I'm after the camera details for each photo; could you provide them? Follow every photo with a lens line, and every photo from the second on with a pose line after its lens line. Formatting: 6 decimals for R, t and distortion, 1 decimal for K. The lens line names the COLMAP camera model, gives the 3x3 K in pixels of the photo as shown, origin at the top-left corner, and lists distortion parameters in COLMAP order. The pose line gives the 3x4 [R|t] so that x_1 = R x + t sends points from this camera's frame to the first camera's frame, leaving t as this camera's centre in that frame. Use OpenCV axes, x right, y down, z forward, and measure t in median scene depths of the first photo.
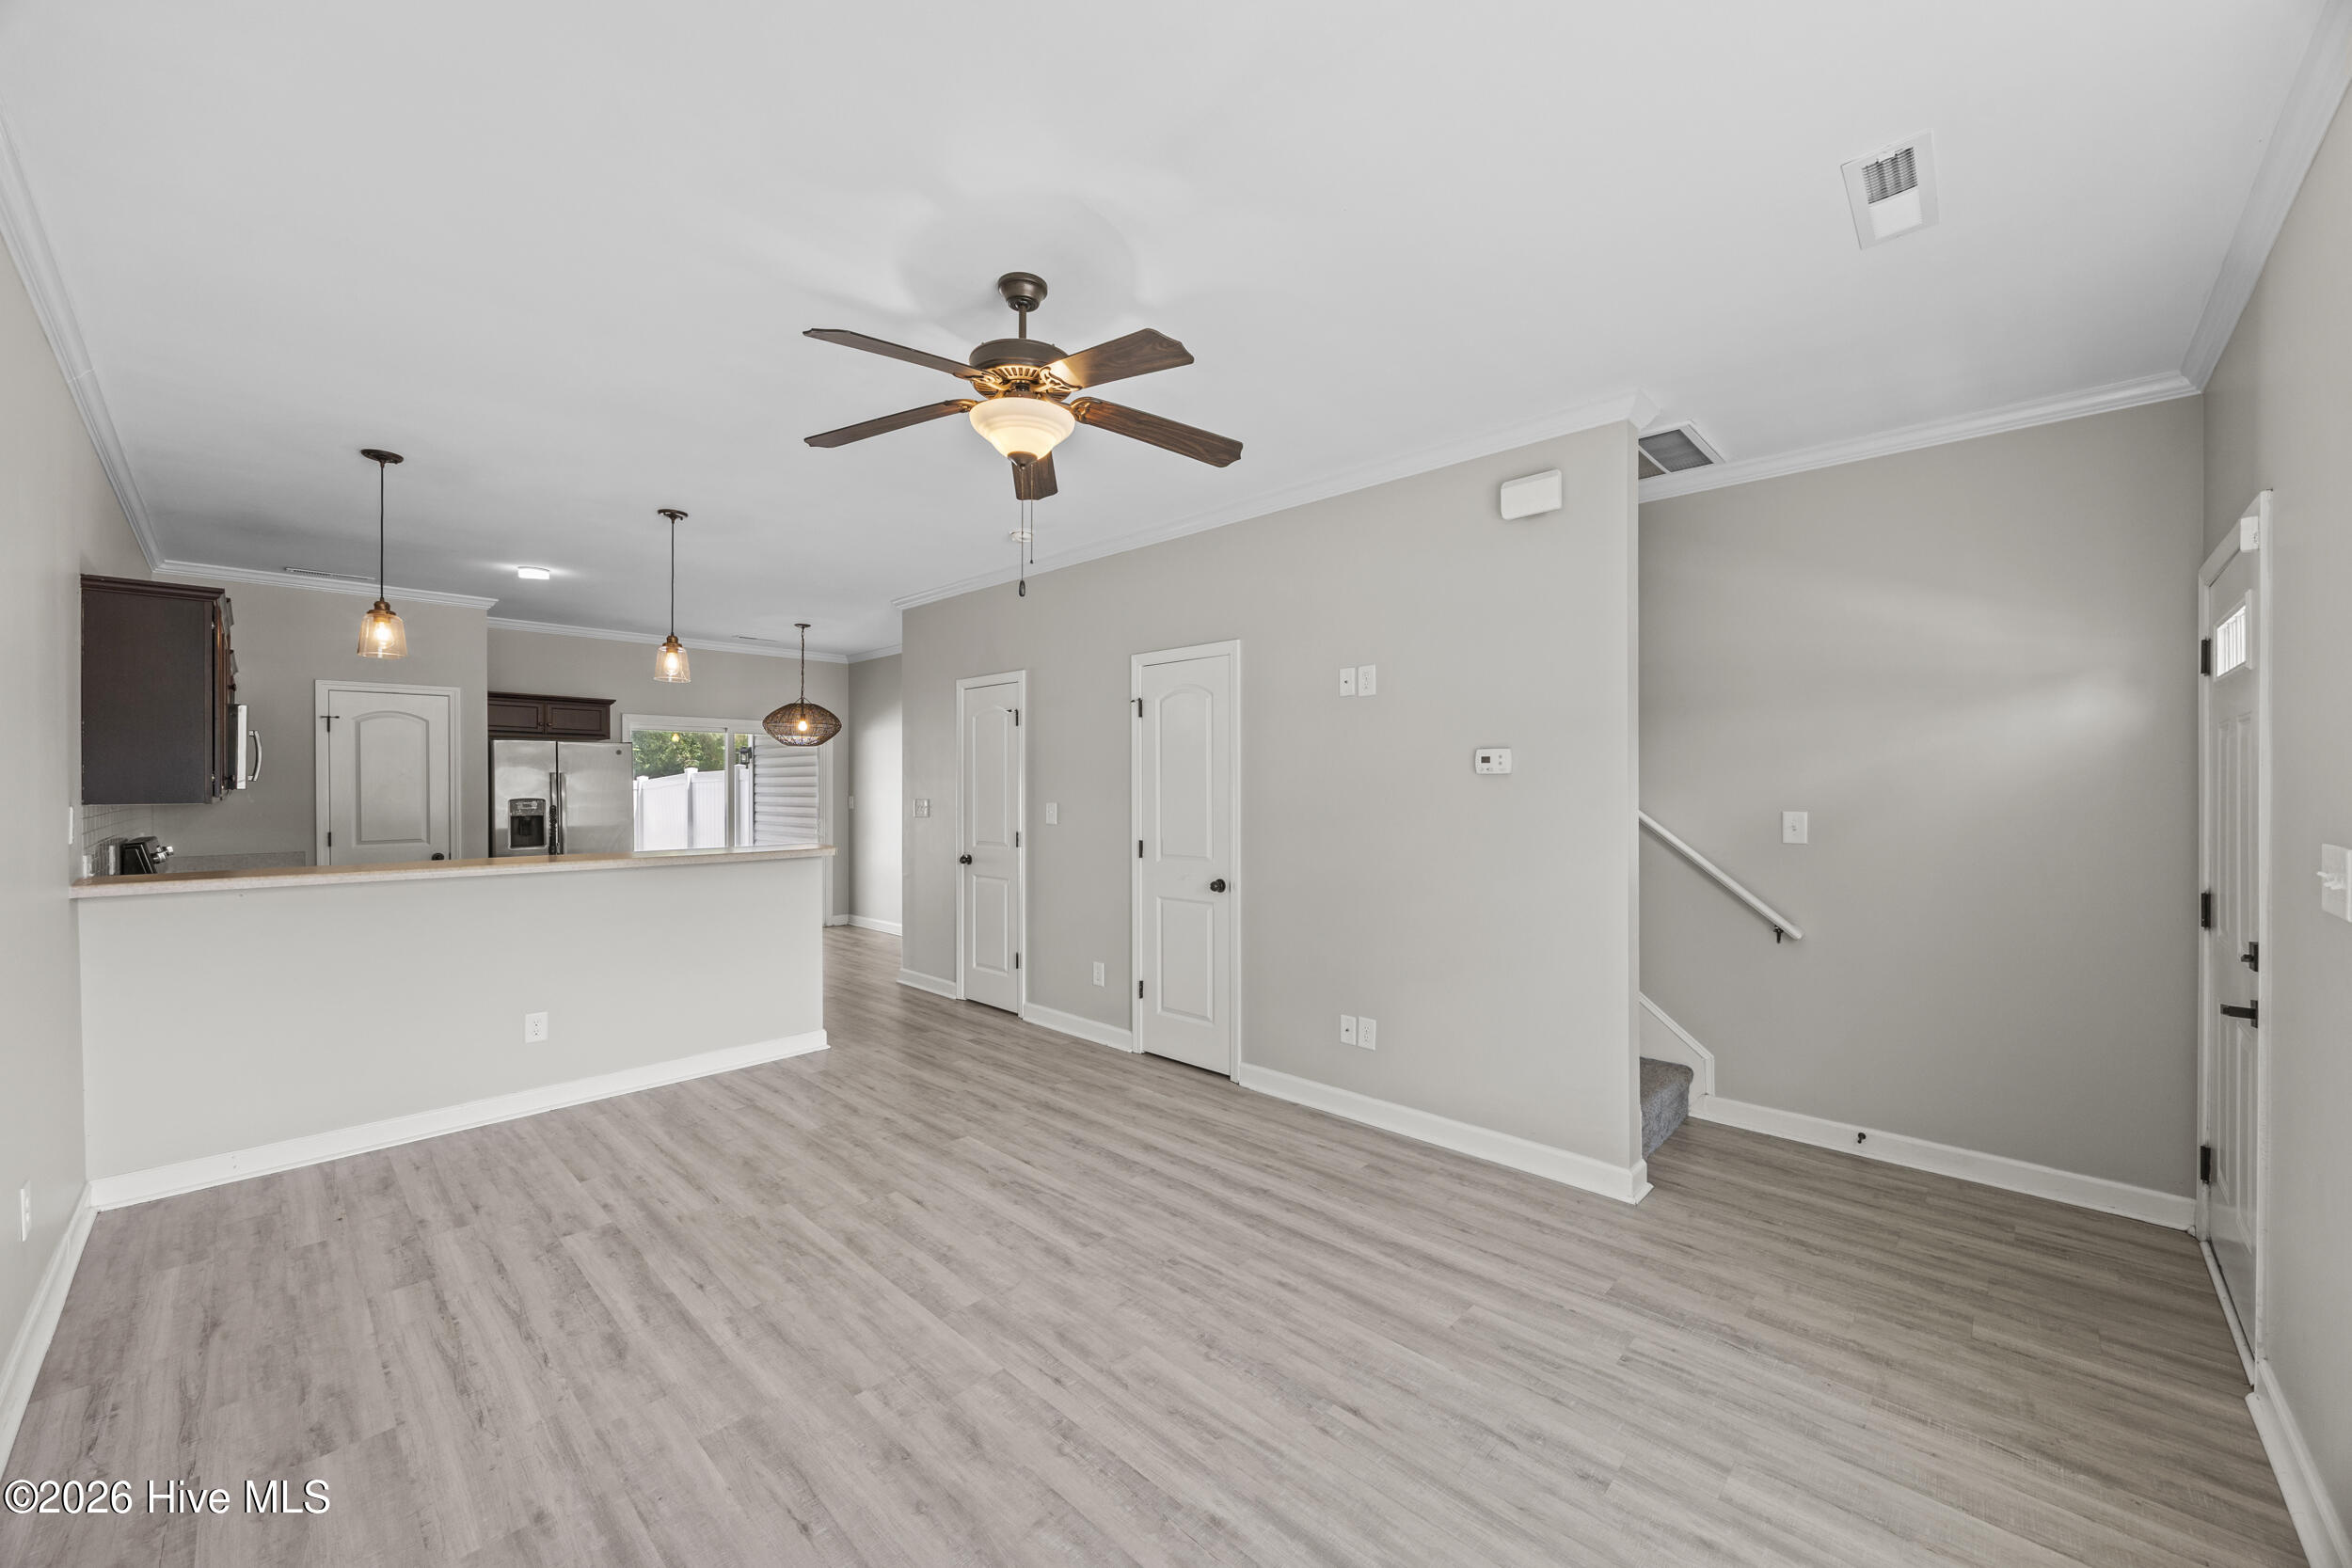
lens RADIAL K [[891.7, 0, 1171.3], [0, 891.7, 780.5], [0, 0, 1]] dist [-0.003838, -0.000021]
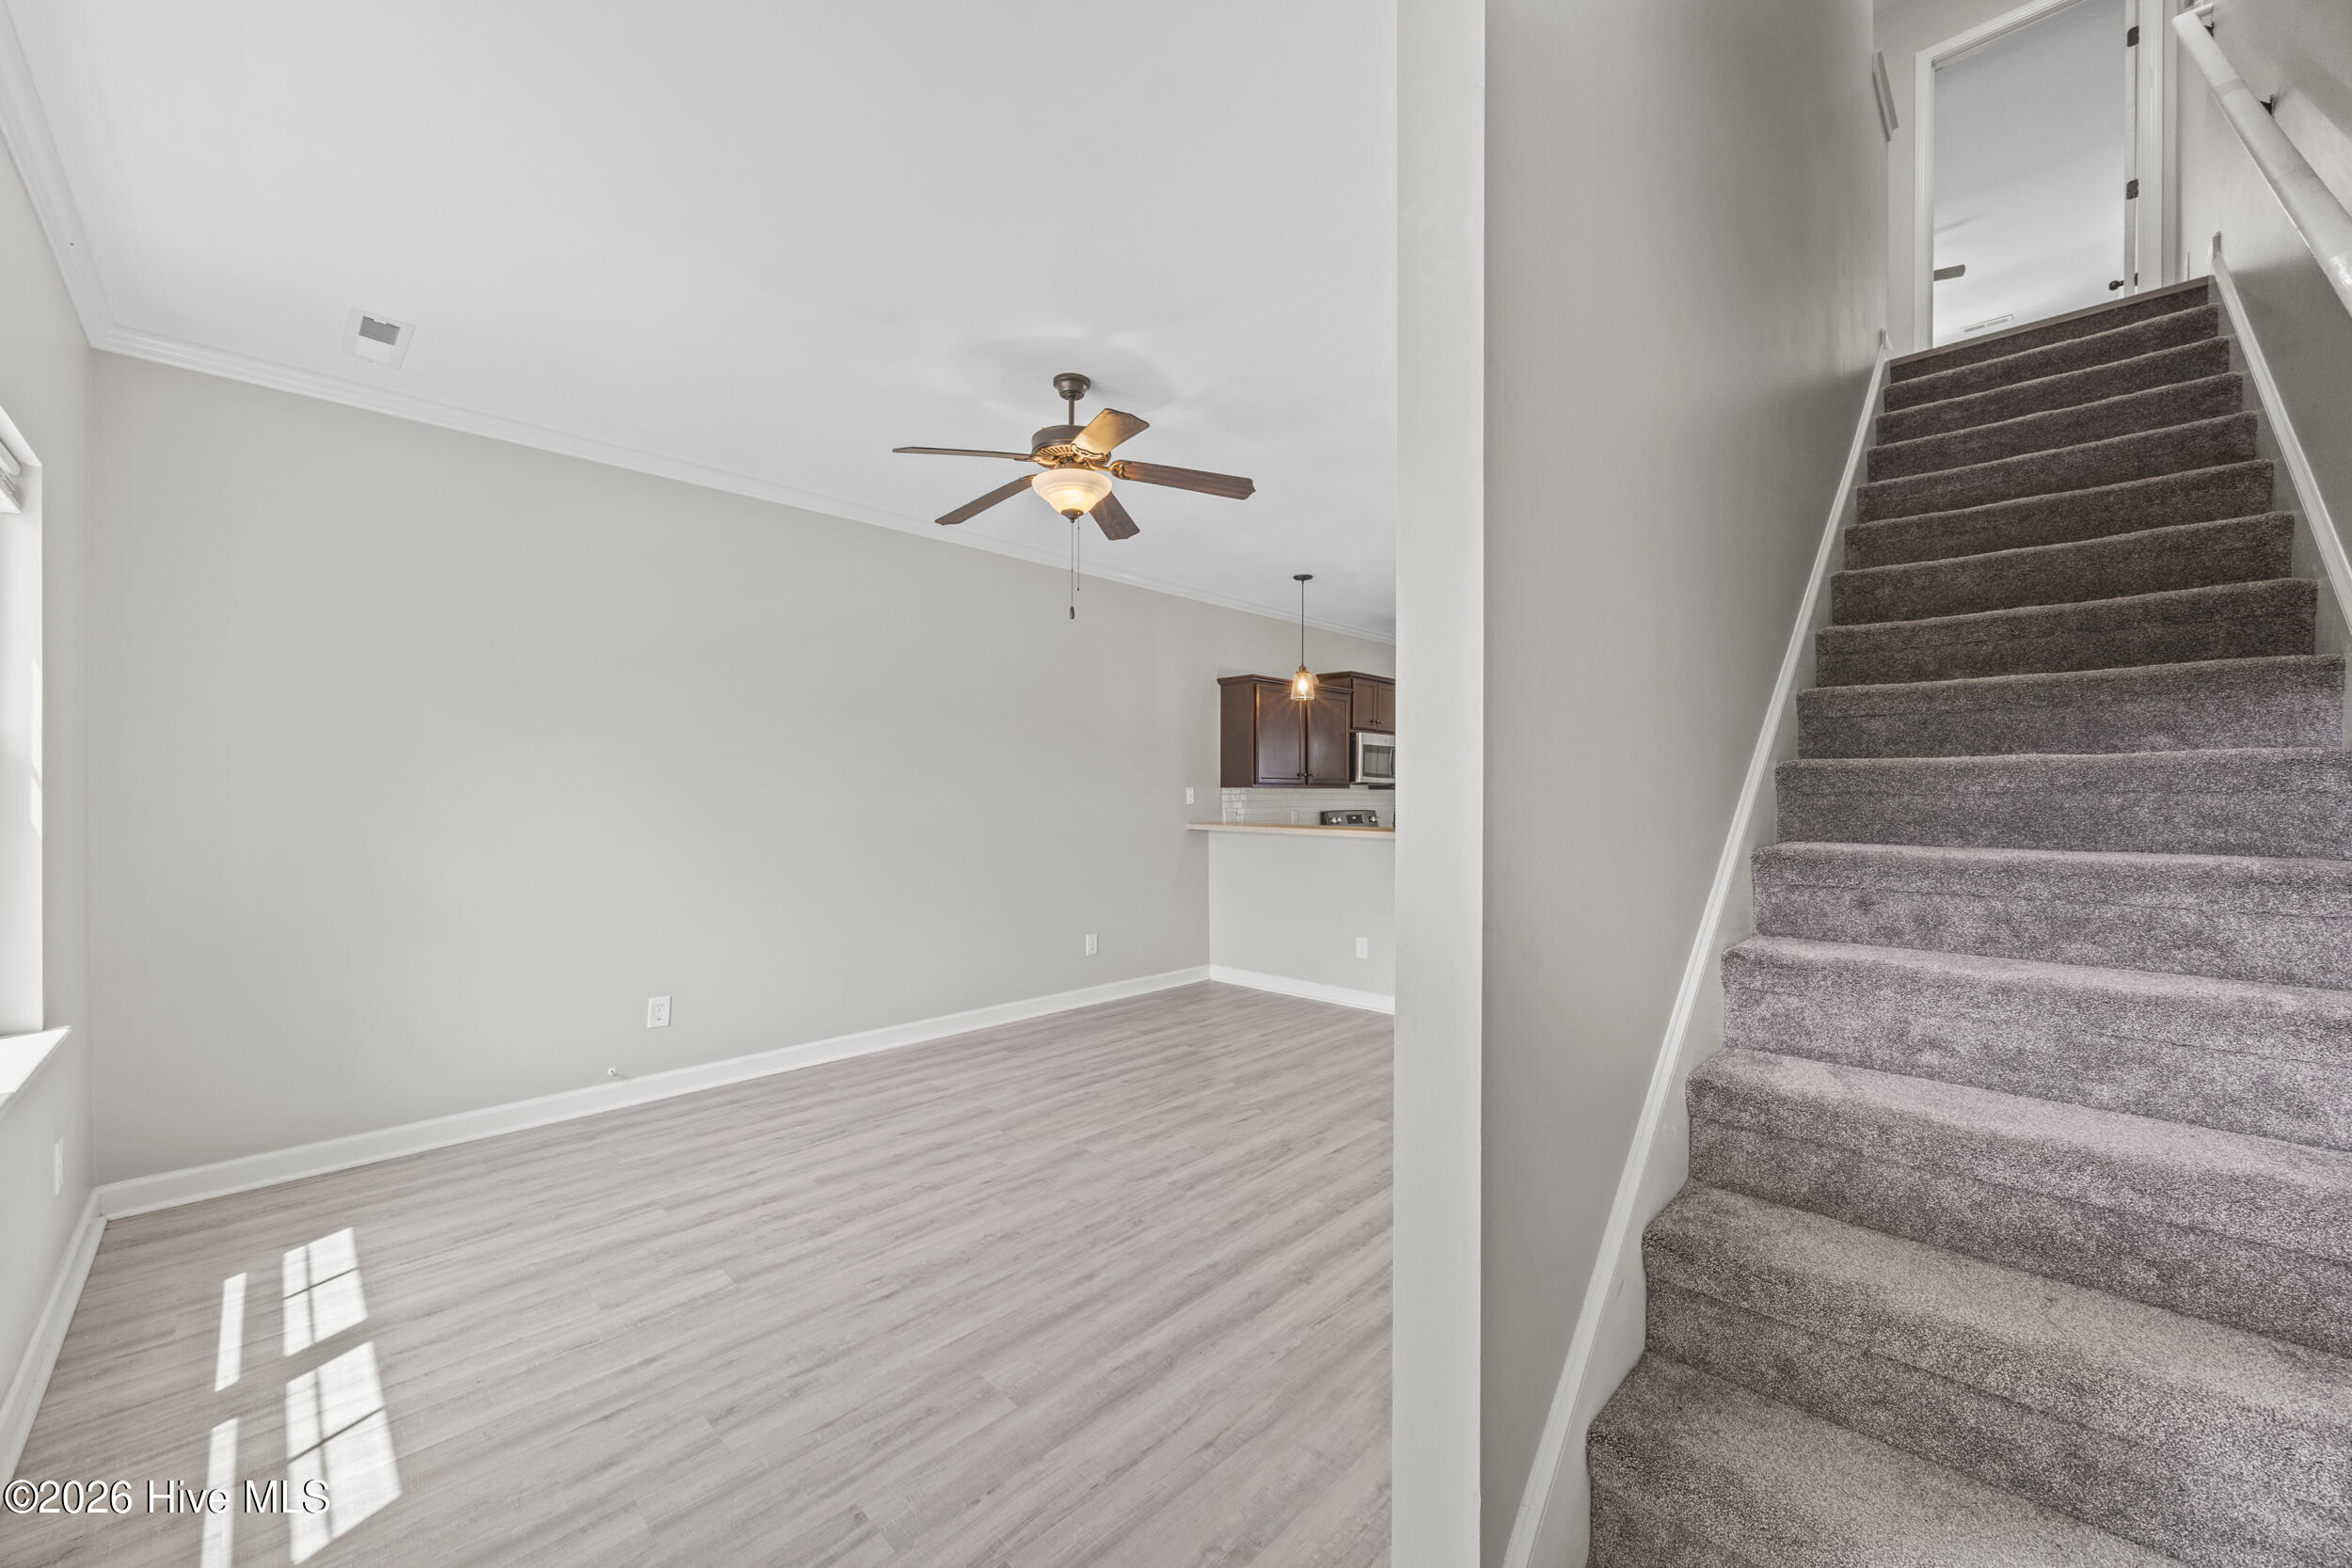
lens RADIAL K [[891.7, 0, 1179.0], [0, 891.7, 796.3], [0, 0, 1]] dist [-0.003838, -0.000021]
pose [[-0.007472, 0.003867, -0.999965, 0.961034], [0.002937, 0.999988, 0.003845, 0.041125], [0.999968, -0.002908, -0.007483, 0.985175]]
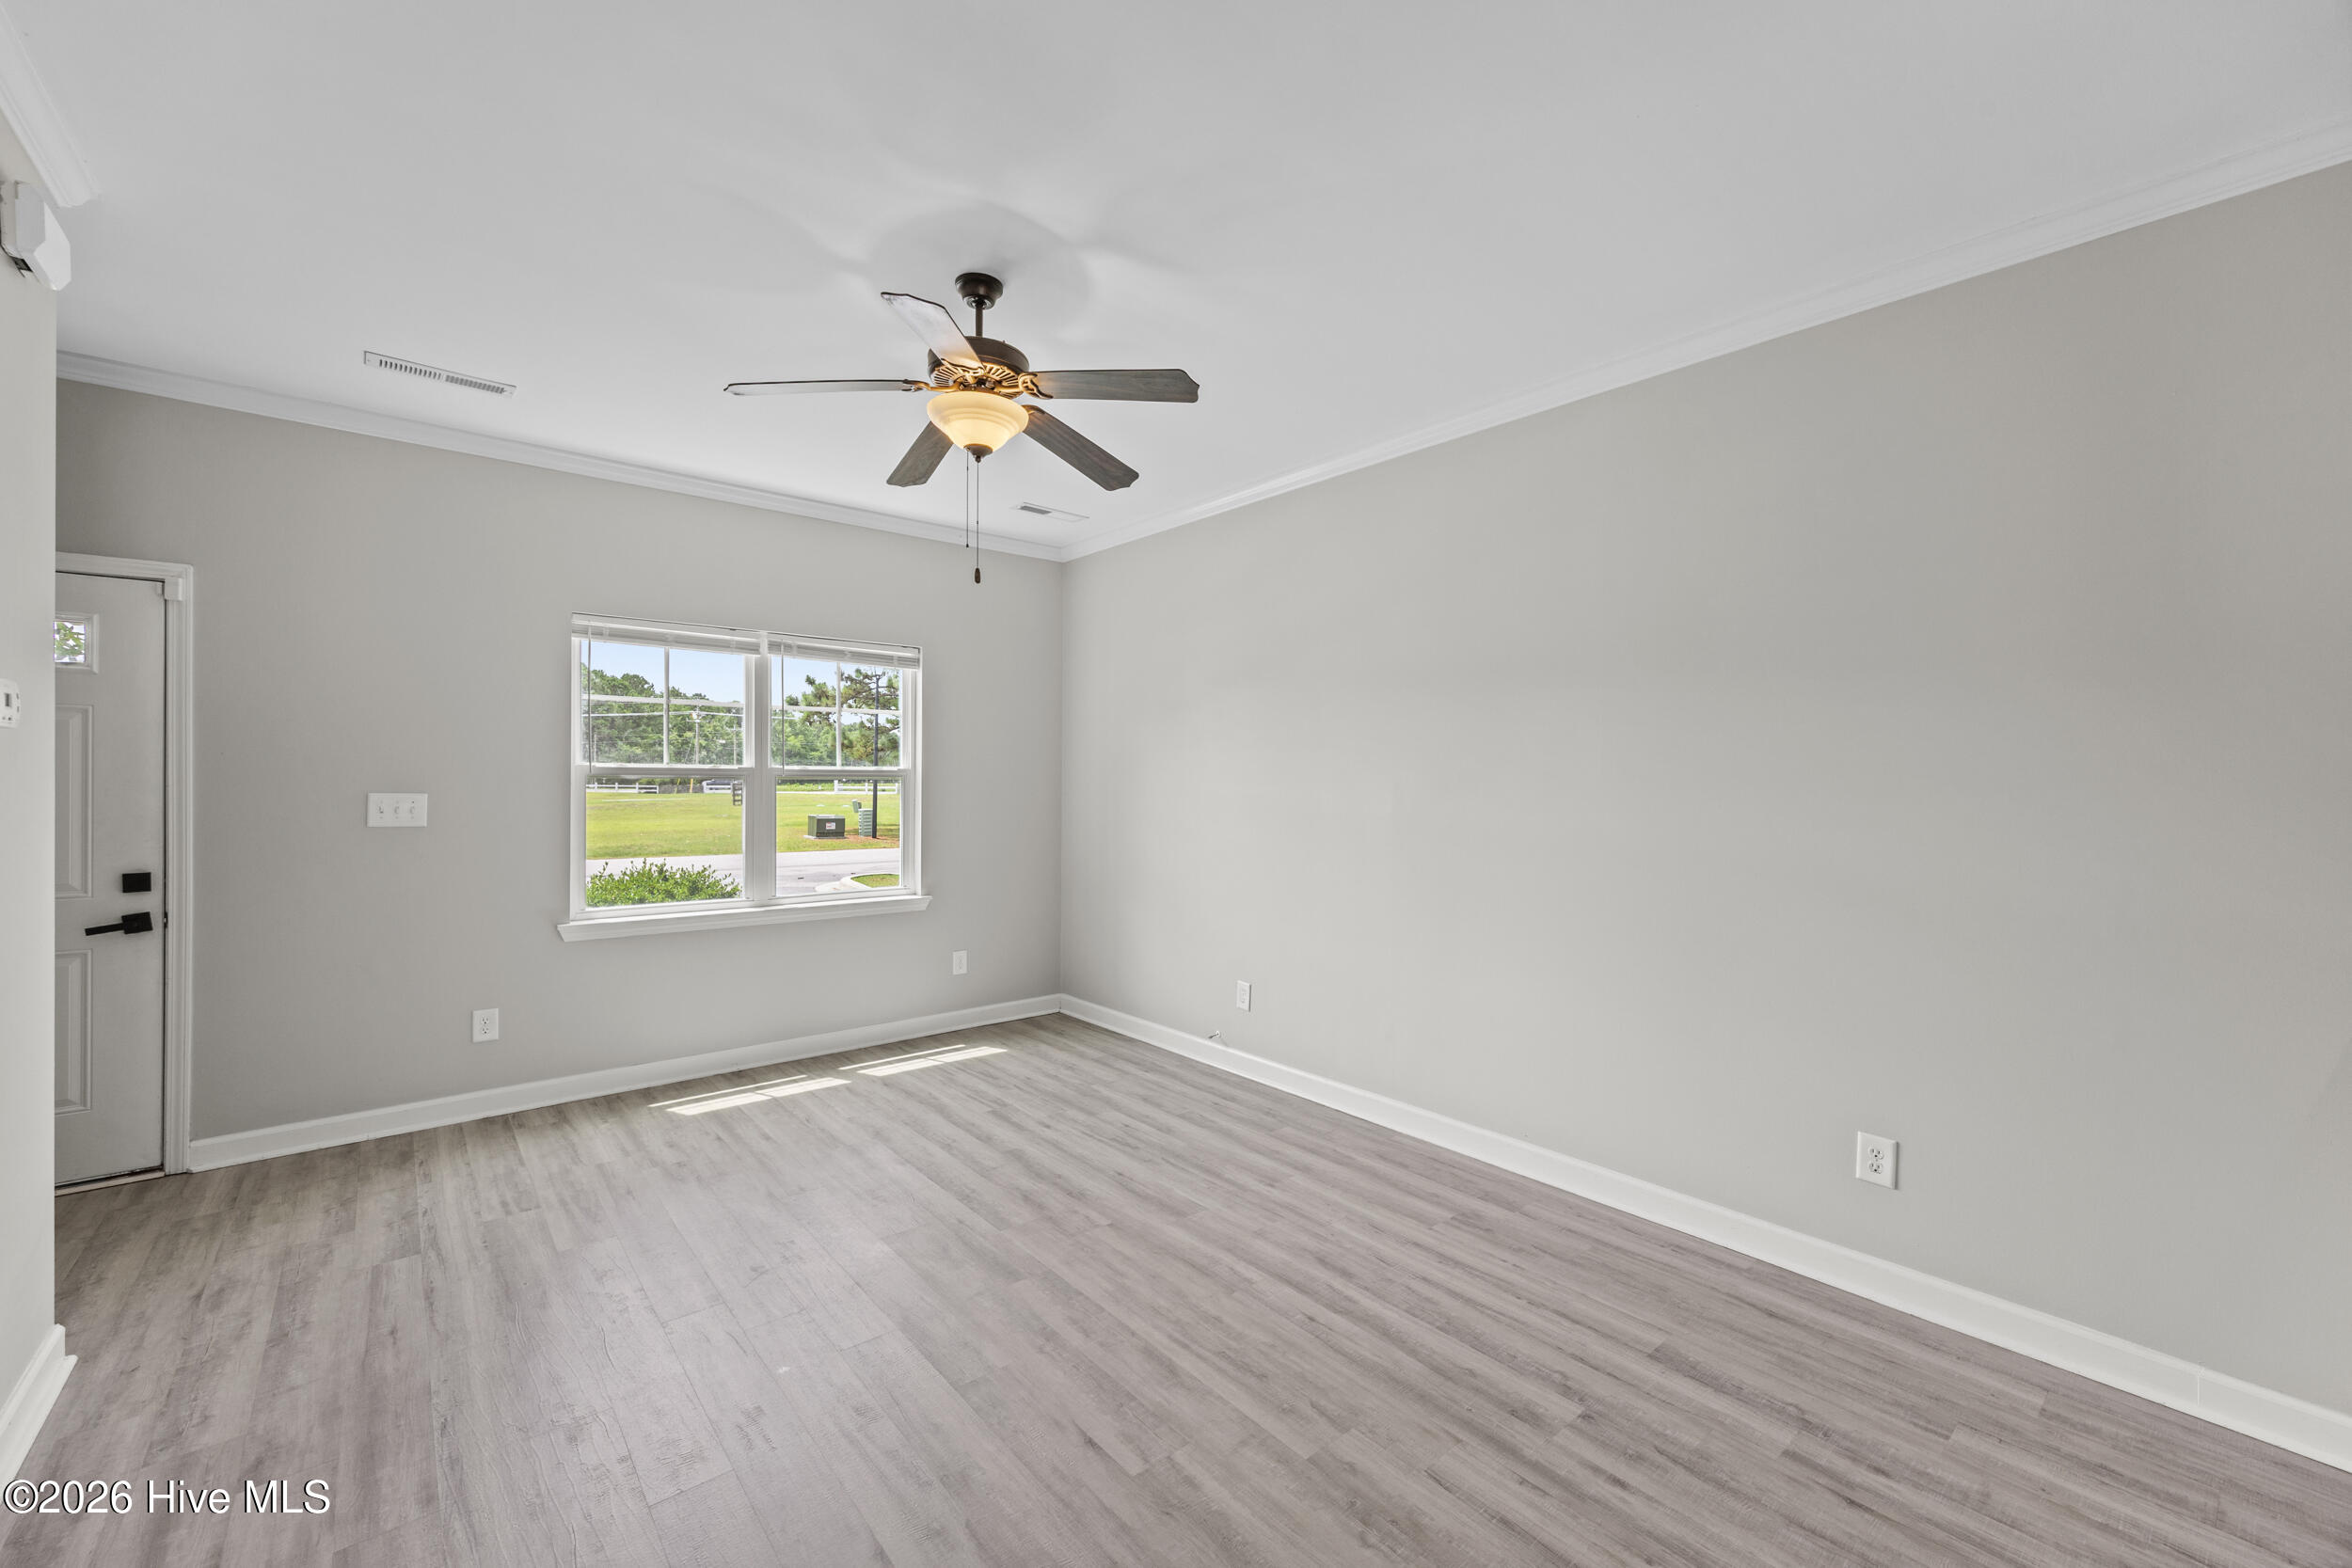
lens RADIAL K [[939.5, 0, 1168.1], [0, 939.5, 785.9], [0, 0, 1]] dist [0.007529, -0.000583]
pose [[-0.993789, -0.006287, 0.111104, -0.432163], [-0.006110, 0.999979, 0.001936, 0.023172], [-0.111114, 0.001245, -0.993807, 1.744814]]
